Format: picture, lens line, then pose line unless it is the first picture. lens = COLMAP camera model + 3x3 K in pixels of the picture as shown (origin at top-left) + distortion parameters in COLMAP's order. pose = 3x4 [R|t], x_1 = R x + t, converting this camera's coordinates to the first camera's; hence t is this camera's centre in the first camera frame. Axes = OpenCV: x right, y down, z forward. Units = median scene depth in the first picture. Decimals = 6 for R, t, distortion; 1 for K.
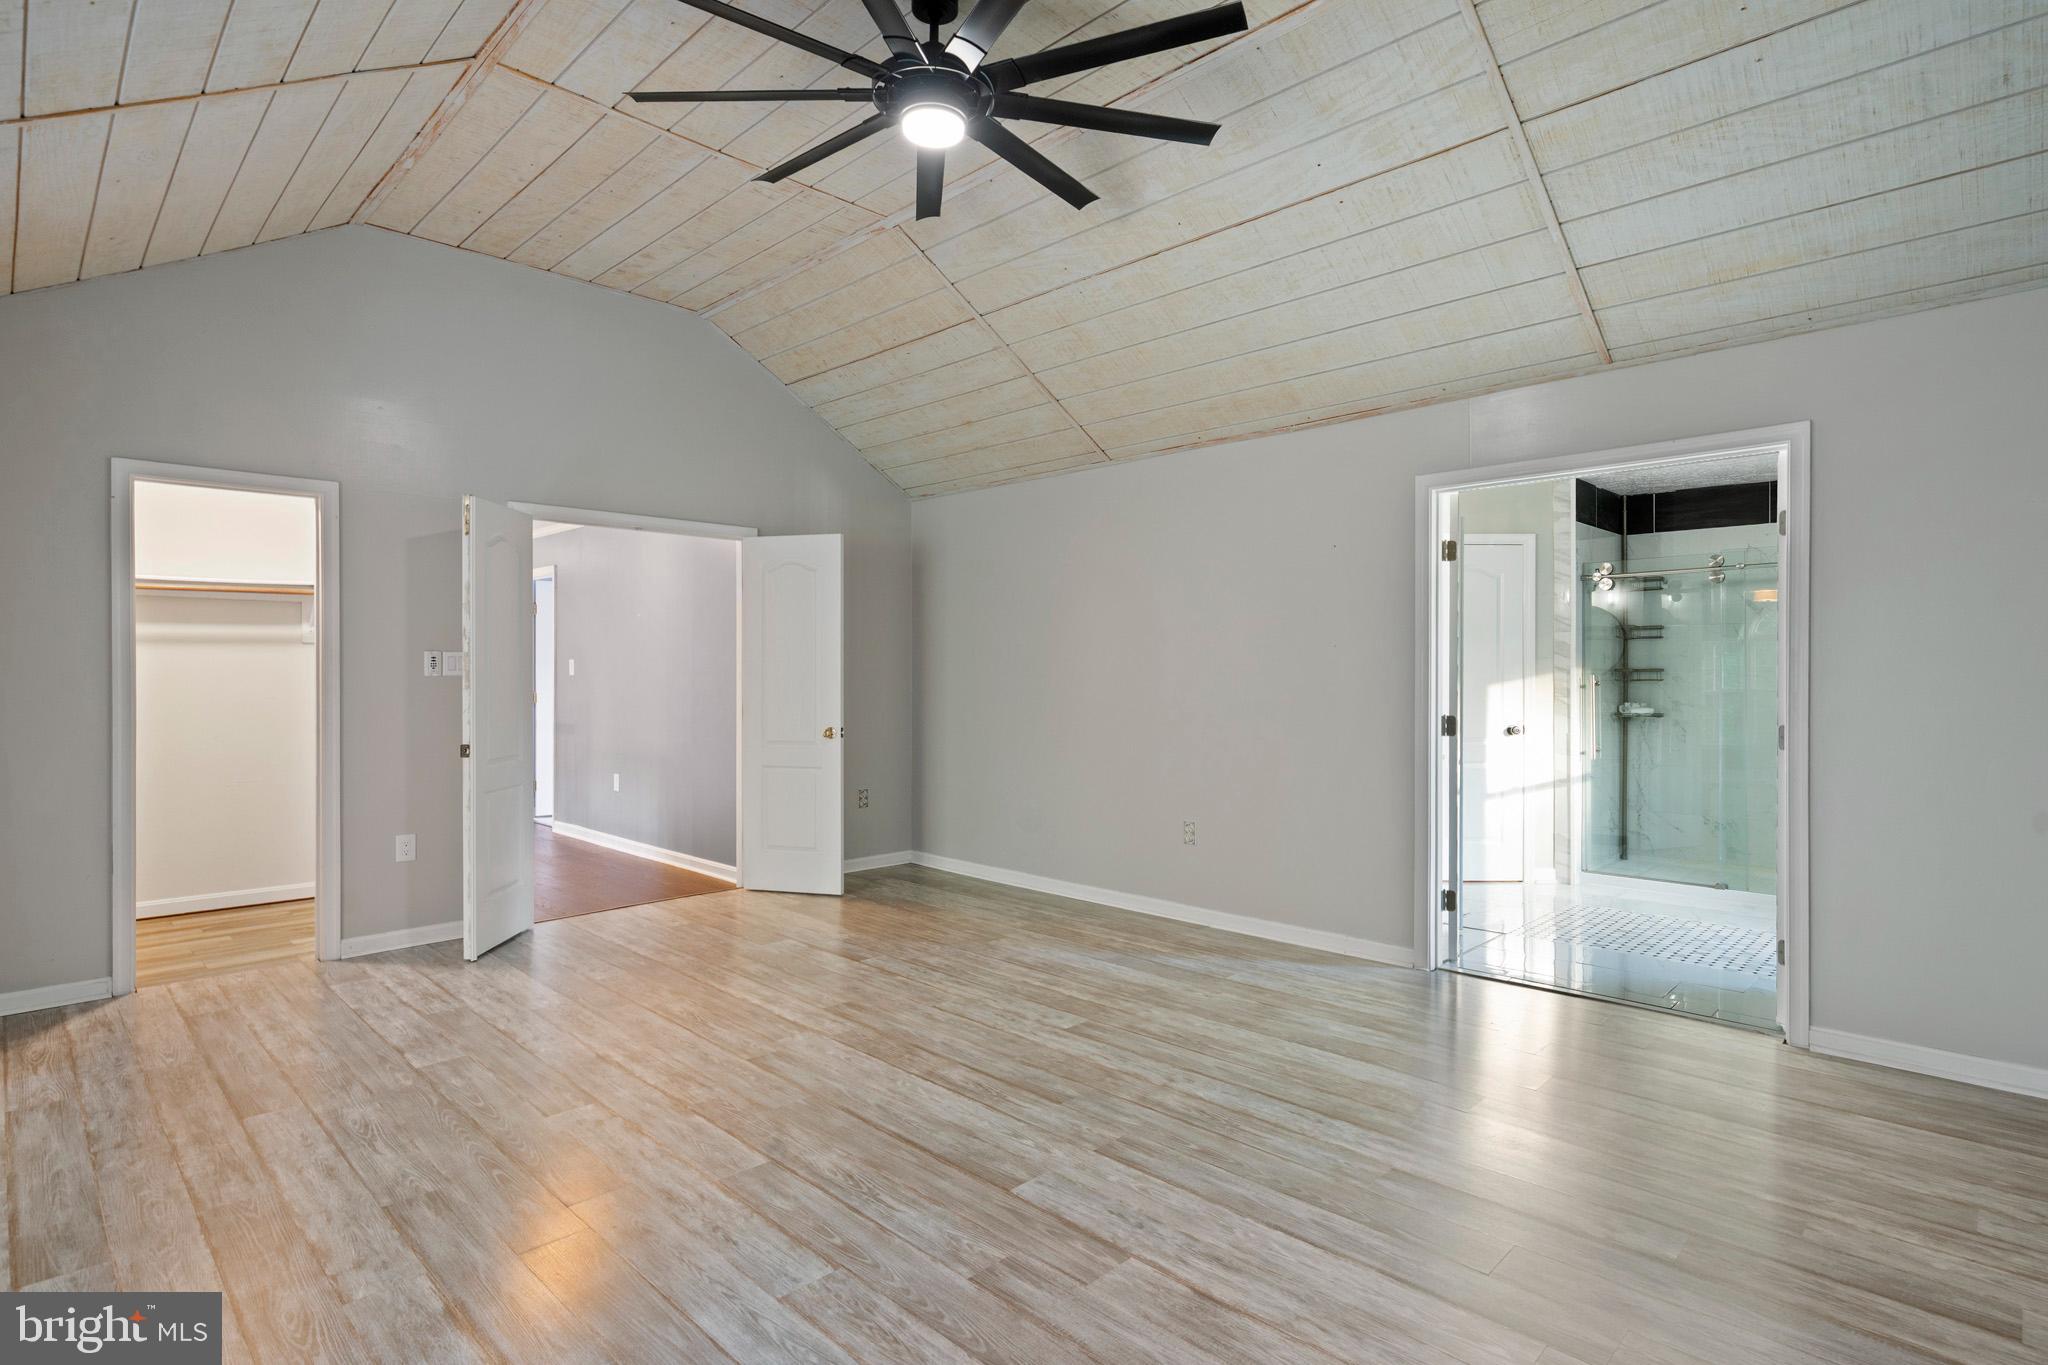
lens RADIAL K [[1009.6, 0, 1034.7], [0, 1009.6, 672.3], [0, 0, 1]] dist [-0.001651, -0.000287]
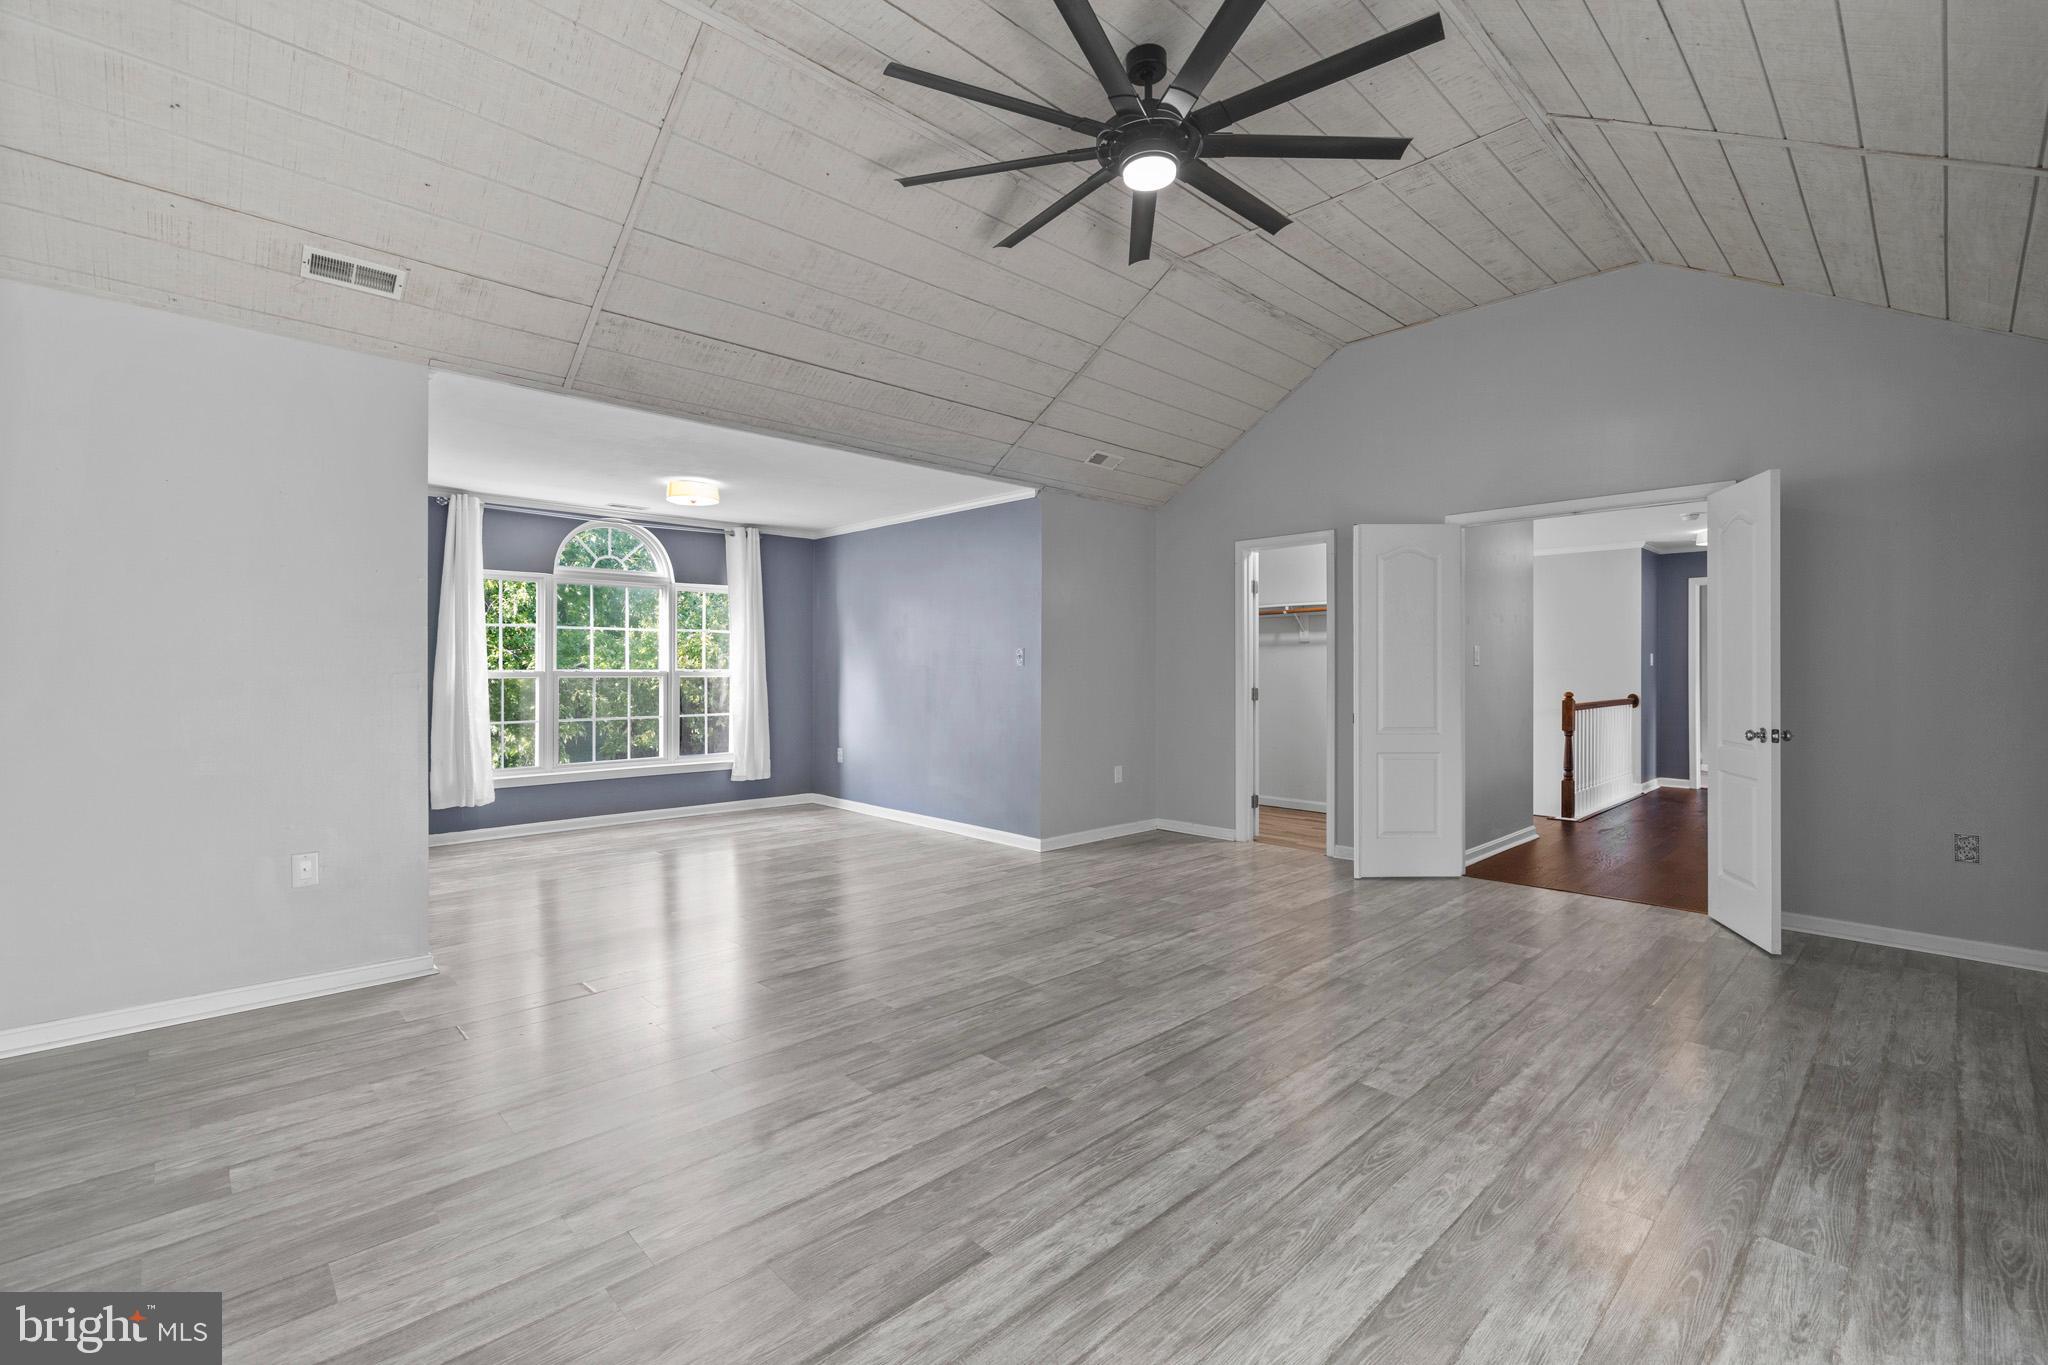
lens RADIAL K [[893.0, 0, 1040.7], [0, 893.0, 675.1], [0, 0, 1]] dist [-0.002119, -0.000580]
pose [[-0.021052, 0.006138, -0.999760, 0.817710], [0.002913, 0.999977, 0.006078, 0.015039], [0.999774, -0.002785, -0.021069, 0.807395]]
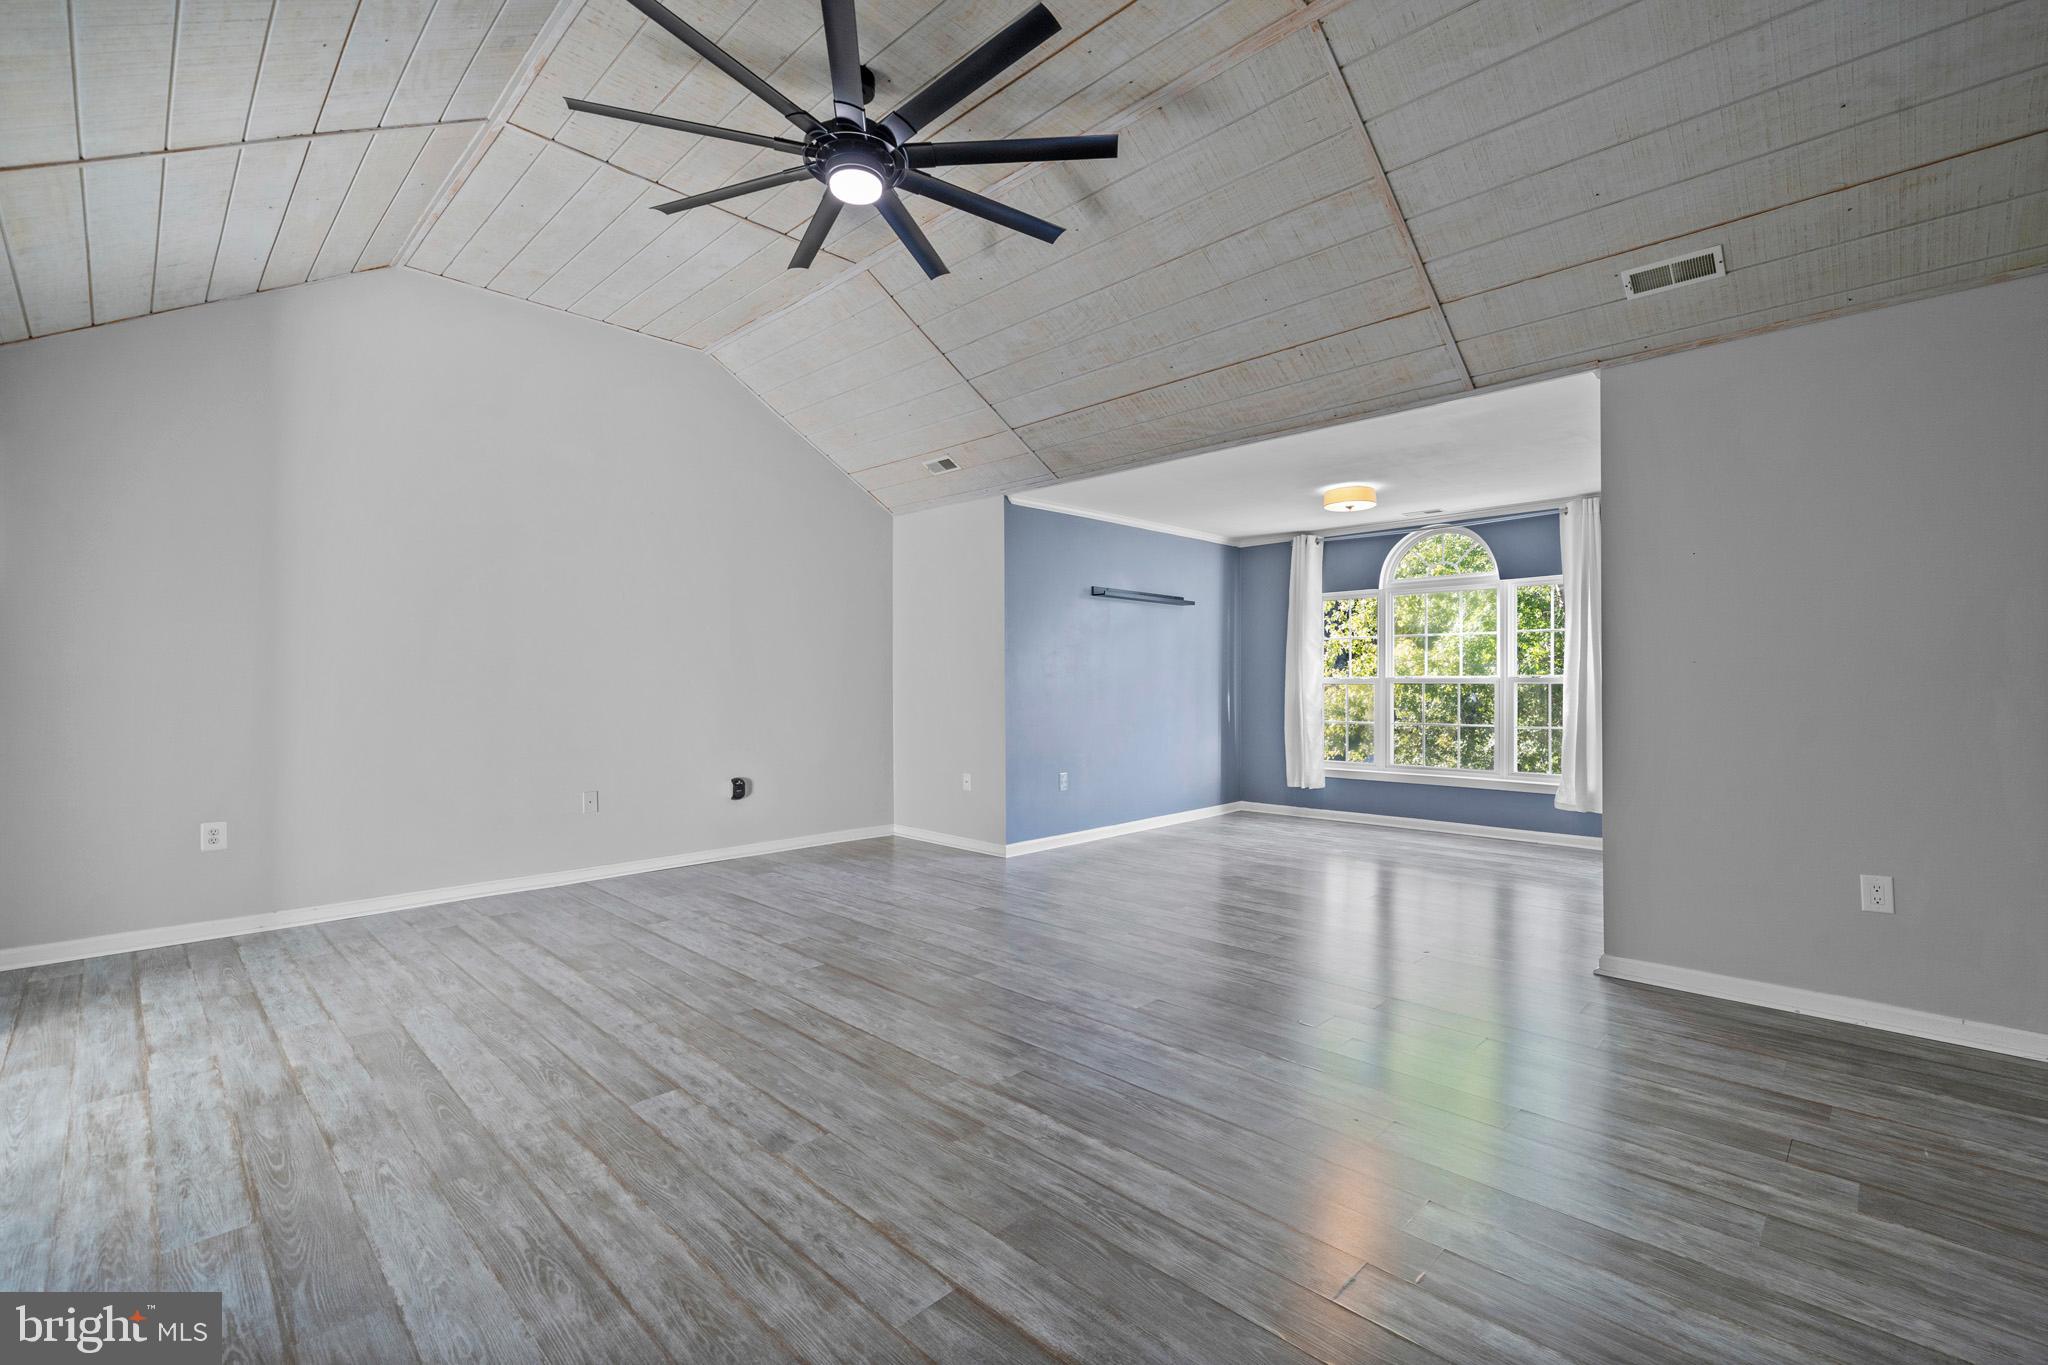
lens RADIAL K [[893.0, 0, 1030.1], [0, 893.0, 697.7], [0, 0, 1]] dist [-0.002119, -0.000580]
pose [[-0.999997, 0.002282, 0.000697, -0.274359], [0.002292, 0.999884, 0.015056, 0.029465], [-0.000662, 0.015058, -0.999886, 1.834248]]
